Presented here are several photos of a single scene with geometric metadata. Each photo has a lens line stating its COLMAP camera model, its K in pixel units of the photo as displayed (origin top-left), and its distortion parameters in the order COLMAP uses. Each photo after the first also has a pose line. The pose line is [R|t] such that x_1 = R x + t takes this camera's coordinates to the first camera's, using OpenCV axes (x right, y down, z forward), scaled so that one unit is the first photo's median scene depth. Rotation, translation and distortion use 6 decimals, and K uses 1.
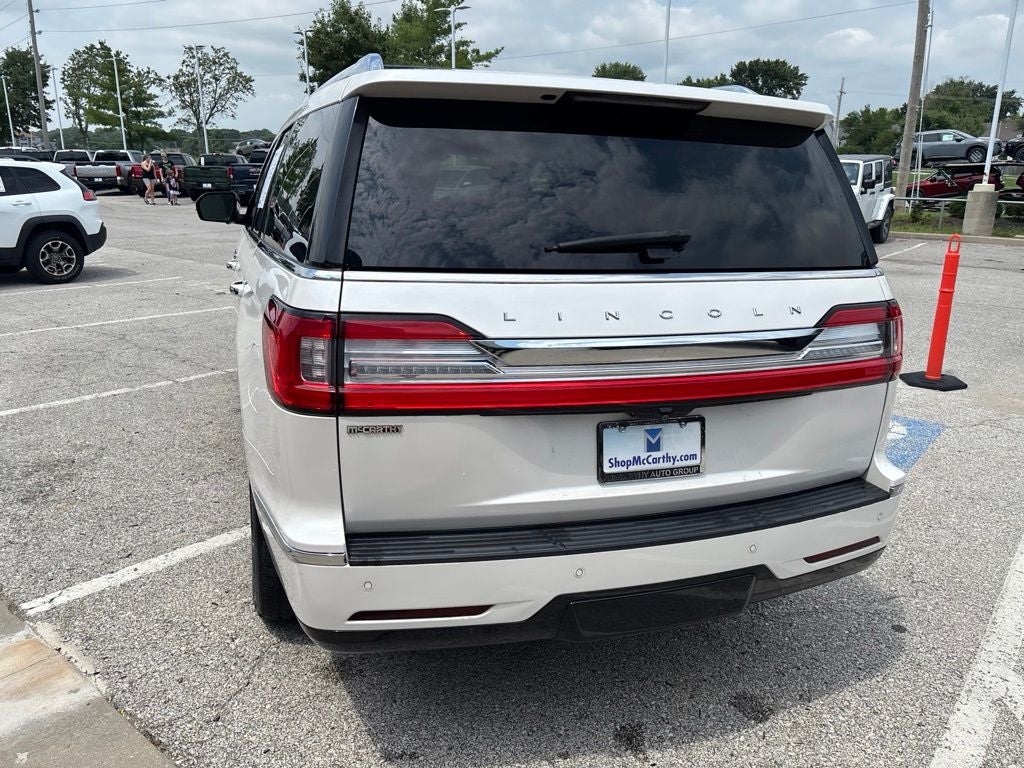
lens RADIAL K [[776.6, 0, 507.5], [0, 776.6, 379.7], [0, 0, 1]] dist [0.048959, -0.060765]
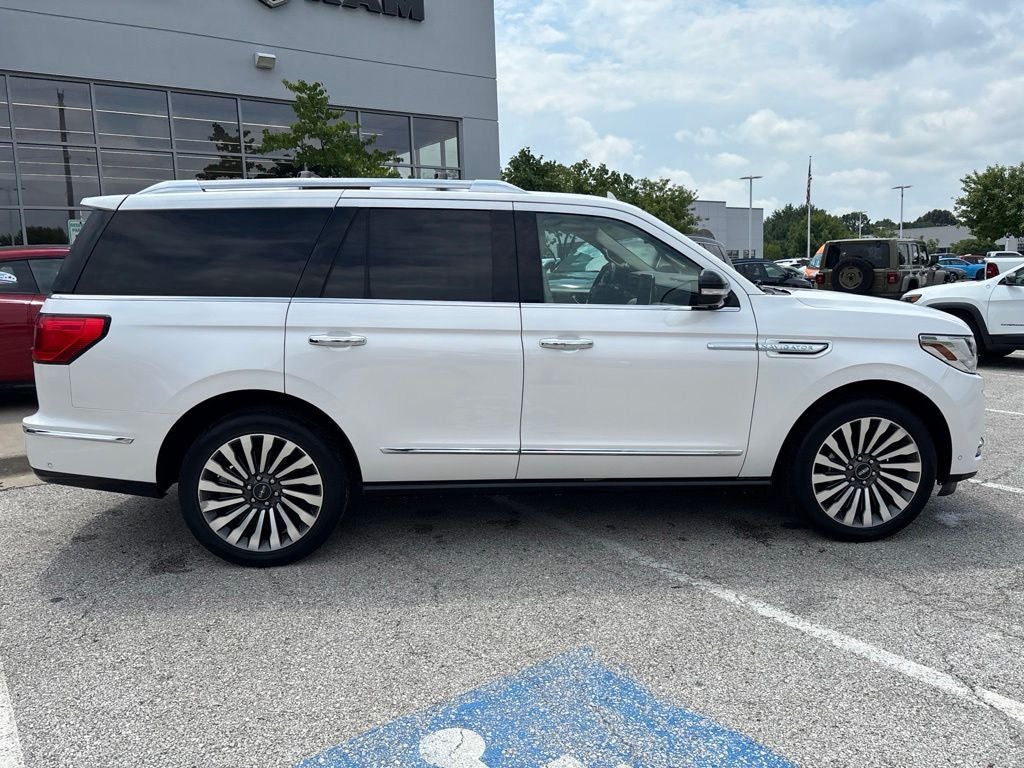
lens RADIAL K [[776.6, 0, 507.3], [0, 776.6, 375.1], [0, 0, 1]] dist [0.048959, -0.060765]
pose [[-0.242507, 0.118632, -0.962869, 1.766708], [-0.239358, 0.954497, 0.177885, -0.481492], [0.940159, 0.273608, -0.203077, 2.189720]]
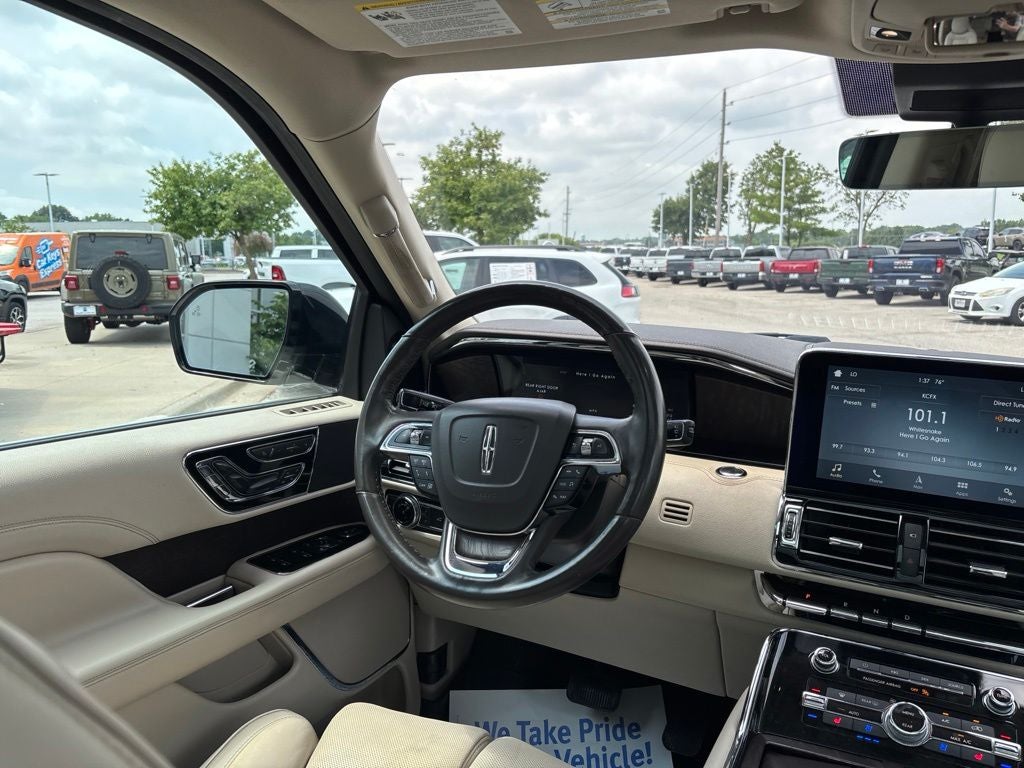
lens RADIAL K [[776.6, 0, 513.8], [0, 776.6, 387.5], [0, 0, 1]] dist [0.048959, -0.060765]
pose [[0.702152, 0.101551, -0.704748, -0.180105], [-0.177874, 0.983412, -0.035514, -0.405725], [0.689451, 0.150292, 0.708568, 1.686872]]
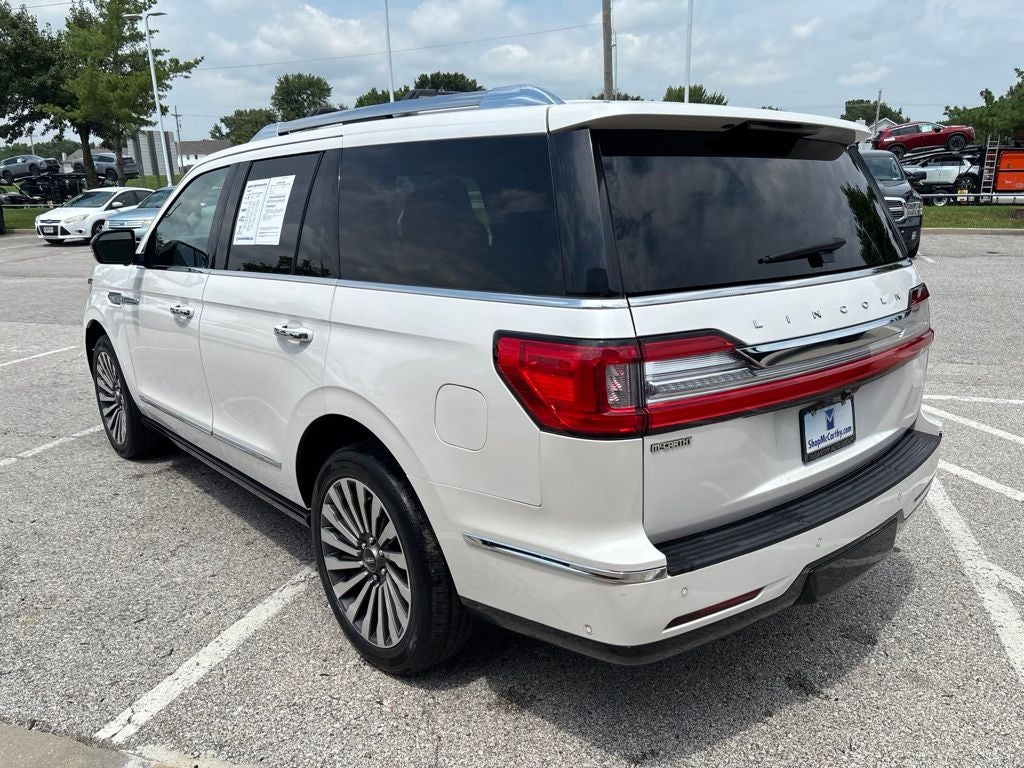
lens RADIAL K [[776.6, 0, 508.5], [0, 776.6, 388.0], [0, 0, 1]] dist [0.048959, -0.060765]
pose [[0.929055, -0.132215, 0.345507, -0.547928], [0.133445, 0.990847, 0.020336, -0.047055], [-0.345034, 0.027213, 0.938196, 0.063390]]
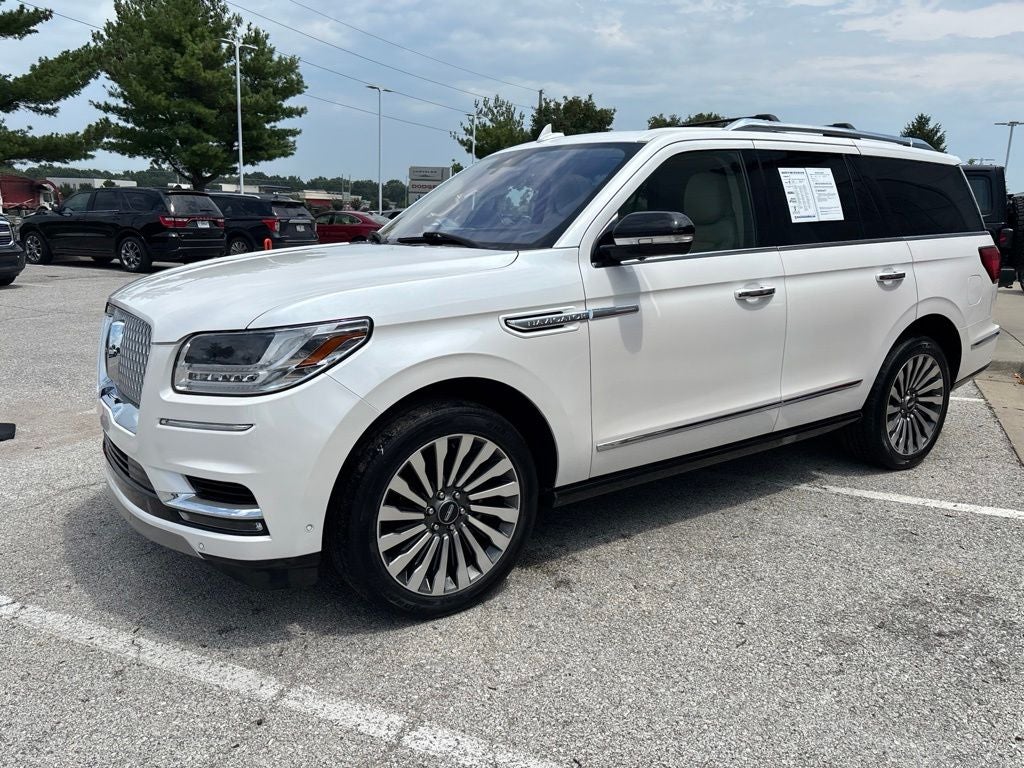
lens RADIAL K [[776.6, 0, 510.7], [0, 776.6, 376.6], [0, 0, 1]] dist [0.048959, -0.060765]
pose [[-0.264940, -0.215046, 0.939980, -1.887770], [0.230808, 0.932335, 0.278352, -0.616557], [-0.936234, 0.290702, -0.197379, 2.460918]]
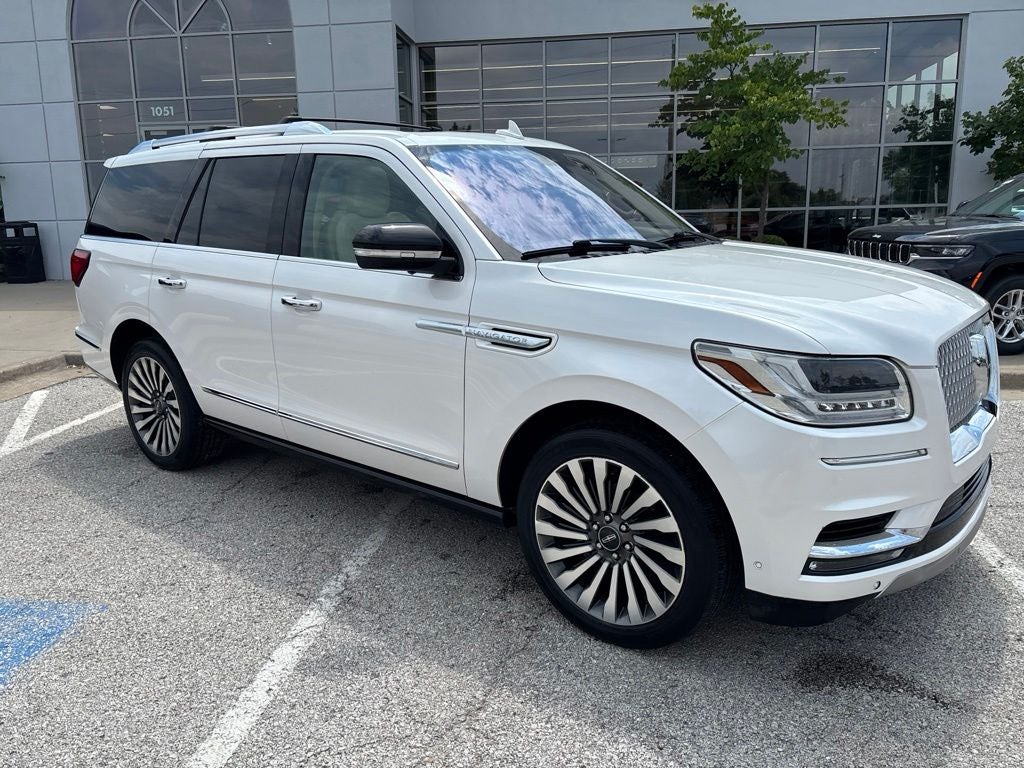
lens RADIAL K [[776.6, 0, 508.6], [0, 776.6, 387.5], [0, 0, 1]] dist [0.048959, -0.060765]
pose [[-0.848832, 0.104615, -0.518209, 0.630554], [-0.141464, 0.899532, 0.413315, -0.801038], [0.509385, 0.424143, -0.748752, 3.308997]]
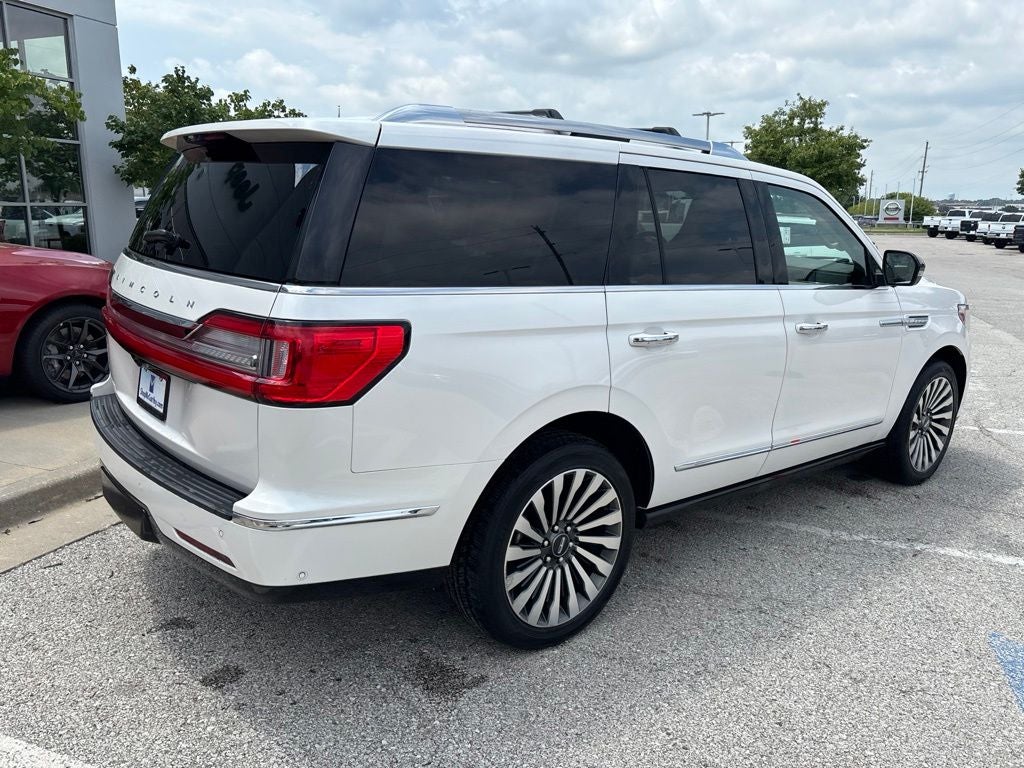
lens RADIAL K [[776.6, 0, 508.8], [0, 776.6, 374.3], [0, 0, 1]] dist [0.048959, -0.060765]
pose [[0.355090, 0.178125, -0.917705, 1.392247], [-0.258034, 0.962218, 0.086923, -0.182008], [0.898515, 0.205933, 0.387636, 0.865024]]
